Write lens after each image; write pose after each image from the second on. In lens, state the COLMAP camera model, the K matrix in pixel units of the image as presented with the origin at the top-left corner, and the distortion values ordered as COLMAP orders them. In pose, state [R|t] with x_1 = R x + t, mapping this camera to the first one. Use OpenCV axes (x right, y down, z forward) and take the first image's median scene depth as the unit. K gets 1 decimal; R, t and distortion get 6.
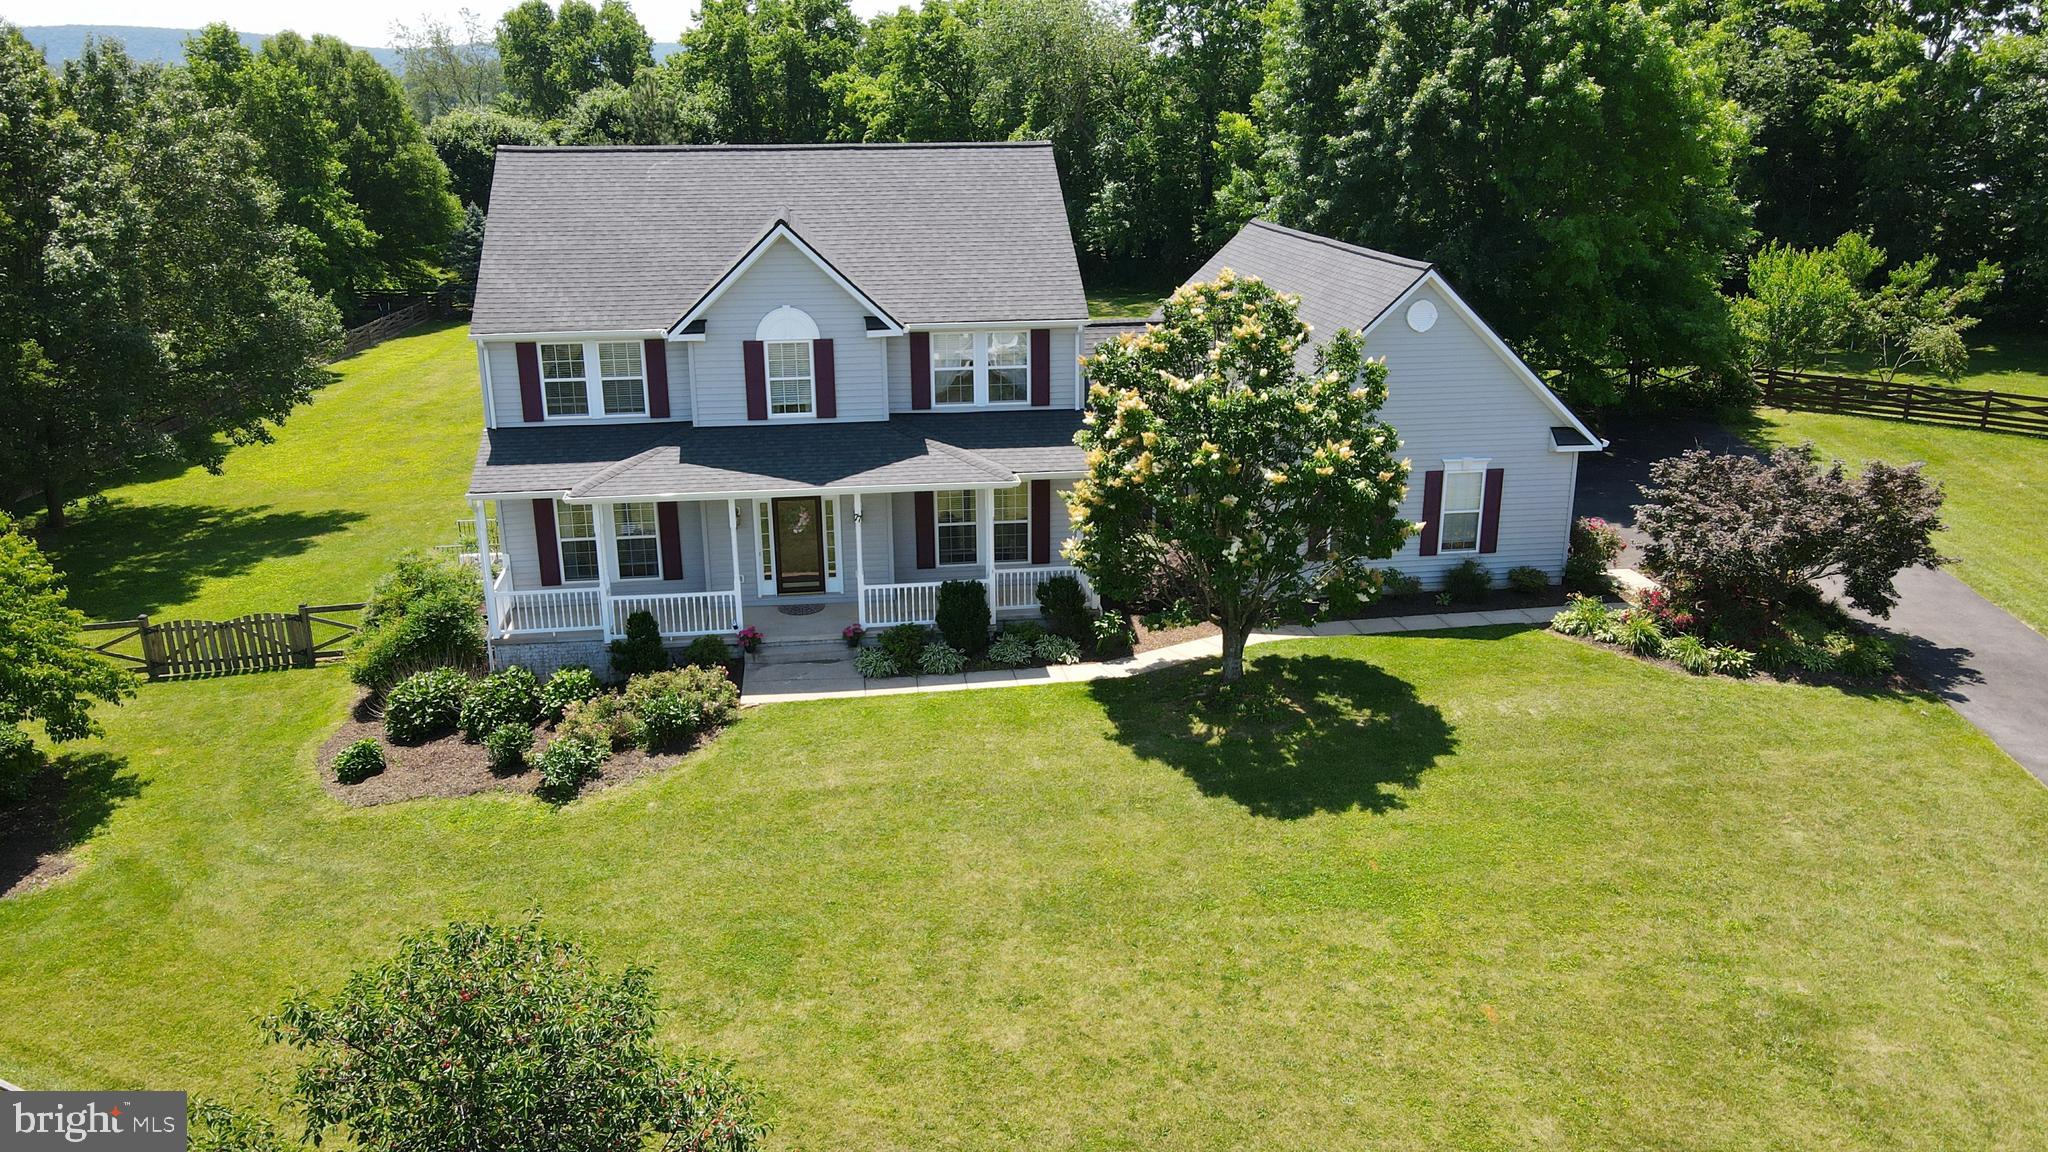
lens RADIAL K [[1513.9, 0, 1024.0], [0, 1513.9, 576.0], [0, 0, 1]] dist [0.010609, 0.005623]
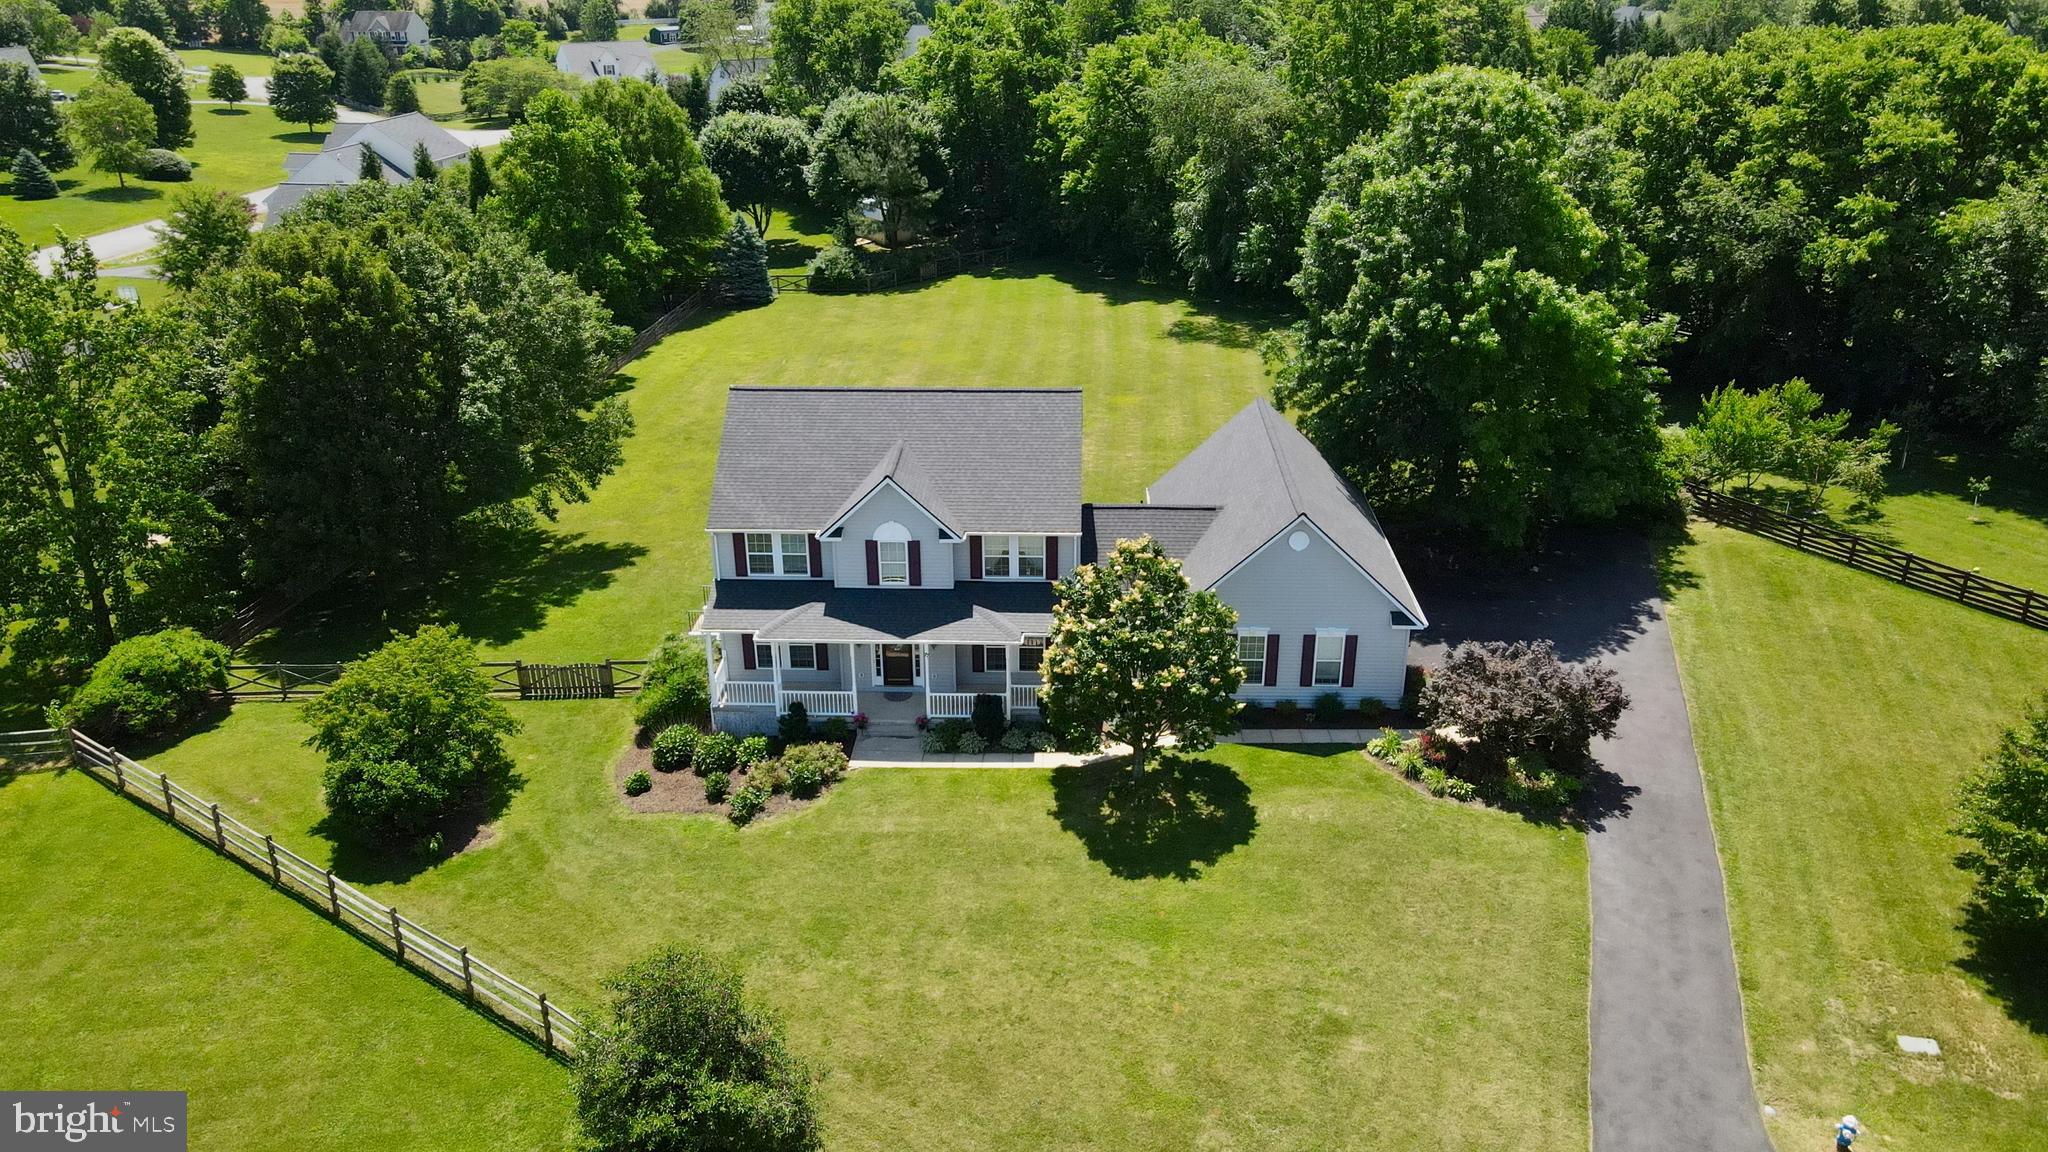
lens RADIAL K [[1516.6, 0, 1033.9], [0, 1516.6, 577.0], [0, 0, 1]] dist [-0.006791, 0.000606]
pose [[0.985308, 0.070777, -0.155433, 0.258485], [-0.054326, 0.992703, 0.107655, -0.309106], [0.161919, -0.097629, 0.981963, -0.599327]]
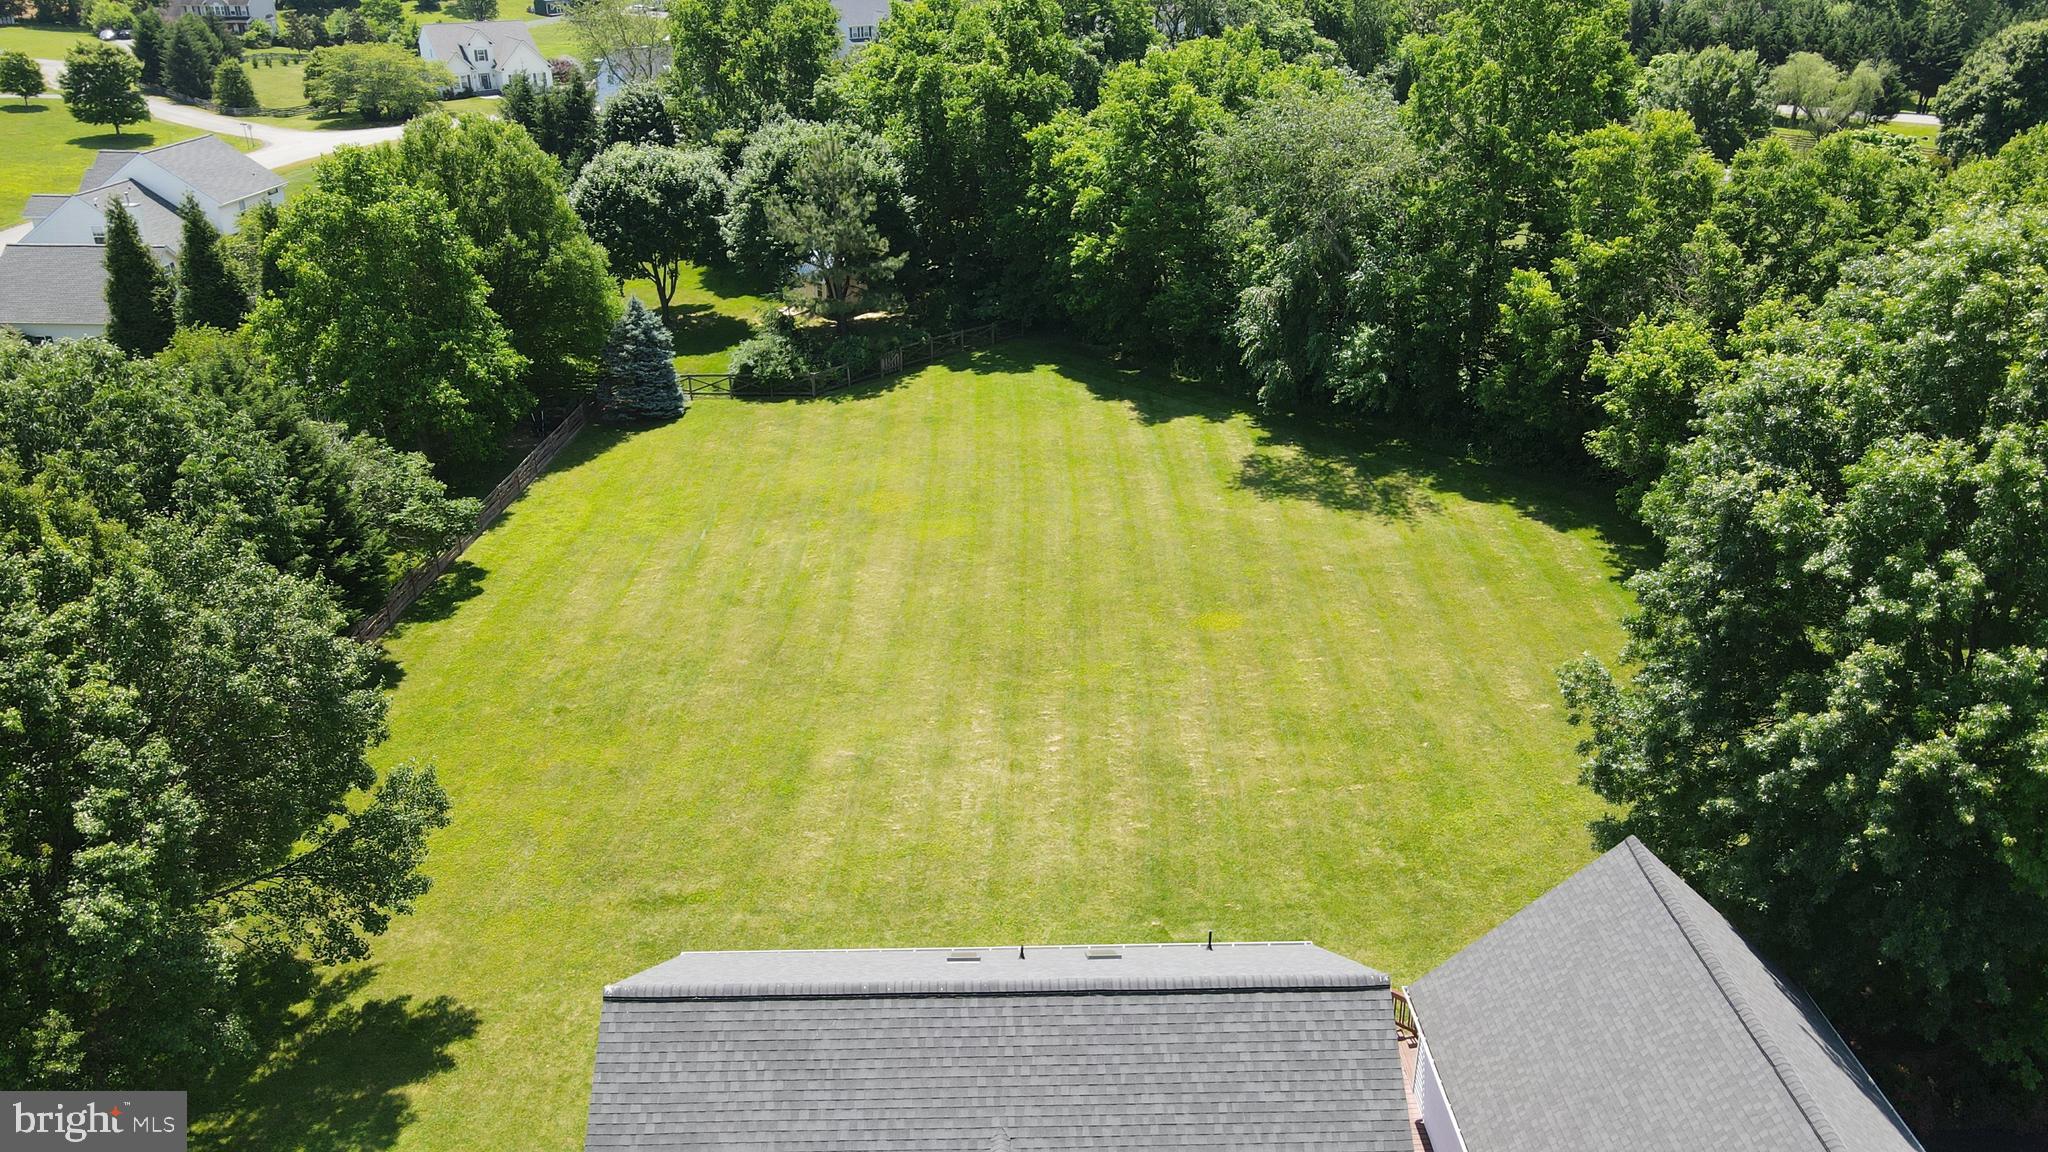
lens RADIAL K [[1521.7, 0, 1024.0], [0, 1521.7, 576.0], [0, 0, 1]] dist [0.001537, -0.001003]
pose [[0.992914, 0.054648, -0.105528, -0.100341], [-0.040969, 0.990966, 0.127700, -0.649627], [0.111553, -0.122472, 0.986183, 0.389512]]
